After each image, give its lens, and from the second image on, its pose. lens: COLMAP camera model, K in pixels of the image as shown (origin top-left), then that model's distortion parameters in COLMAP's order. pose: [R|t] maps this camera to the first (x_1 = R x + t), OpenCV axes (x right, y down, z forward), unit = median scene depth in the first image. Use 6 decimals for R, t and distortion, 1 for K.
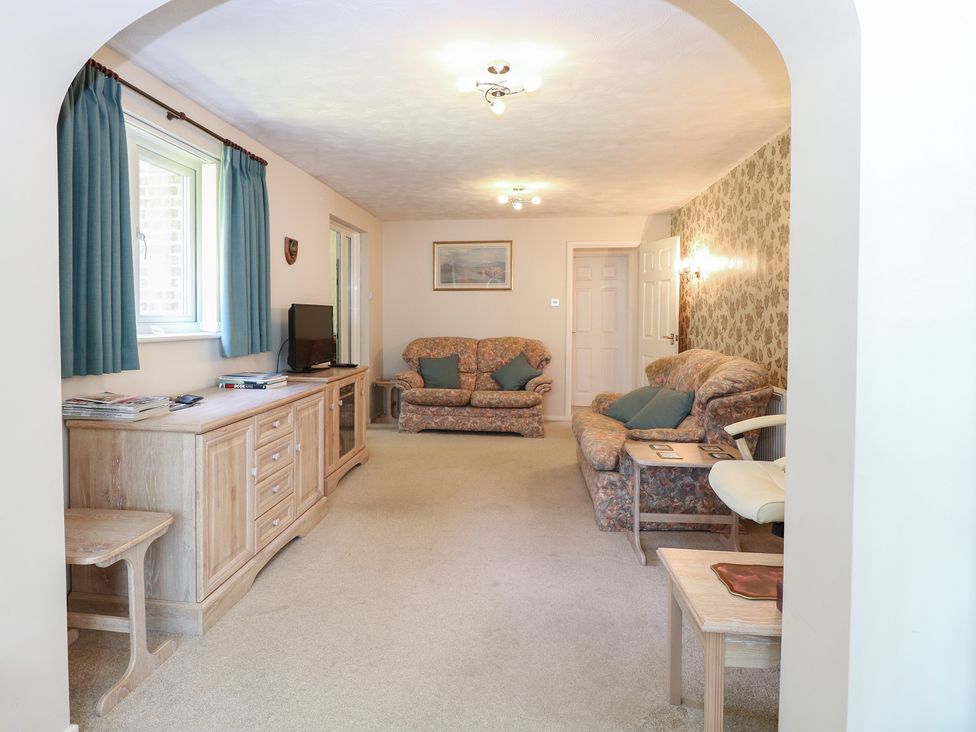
lens RADIAL K [[559.1, 0, 450.8], [0, 559.1, 336.6], [0, 0, 1]] dist [-0.006520, 0.000685]
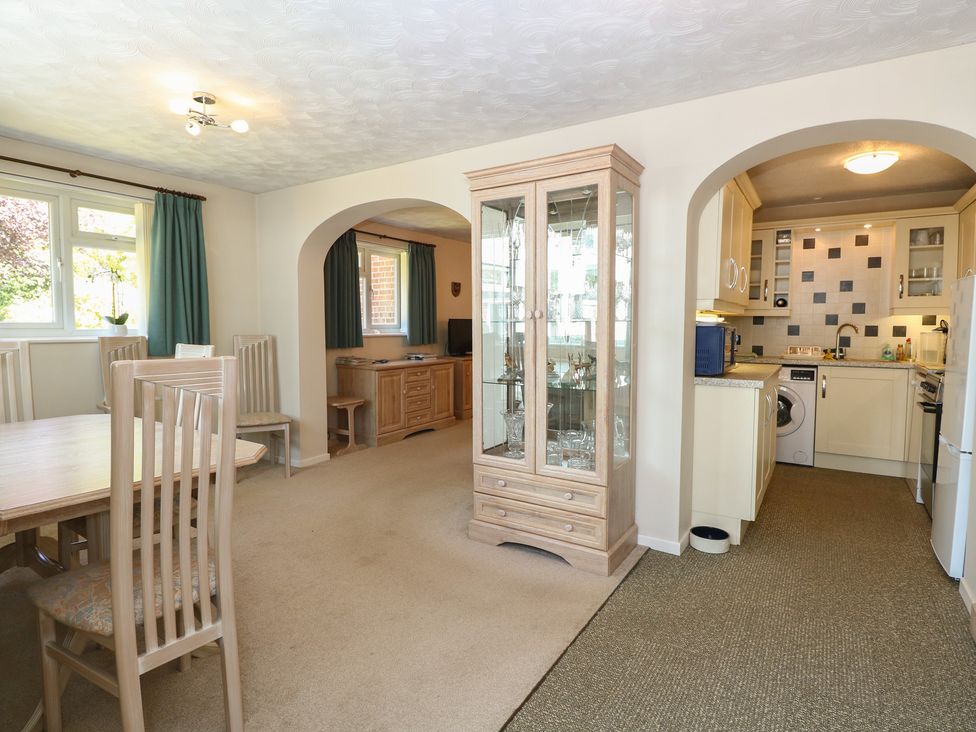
lens RADIAL K [[523.9, 0, 489.4], [0, 523.9, 363.1], [0, 0, 1]] dist [-0.006973, -0.007703]
pose [[0.907170, 0.024461, -0.420053, 0.614166], [-0.008616, 0.999179, 0.039578, 0.021012], [0.420676, -0.032285, 0.906636, -0.580003]]
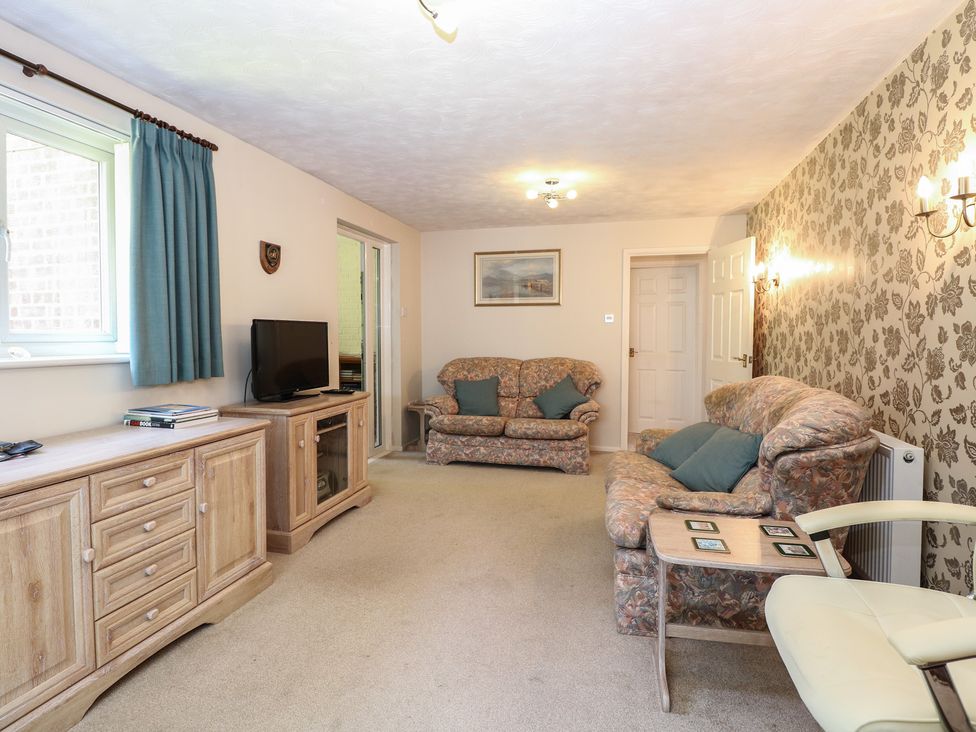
lens RADIAL K [[523.9, 0, 487.7], [0, 523.9, 361.3], [0, 0, 1]] dist [-0.006973, -0.007703]
pose [[0.994247, 0.002700, -0.107074, 0.150063], [-0.001228, 0.999904, 0.013811, -0.008097], [0.107101, -0.013600, 0.994155, 0.278720]]
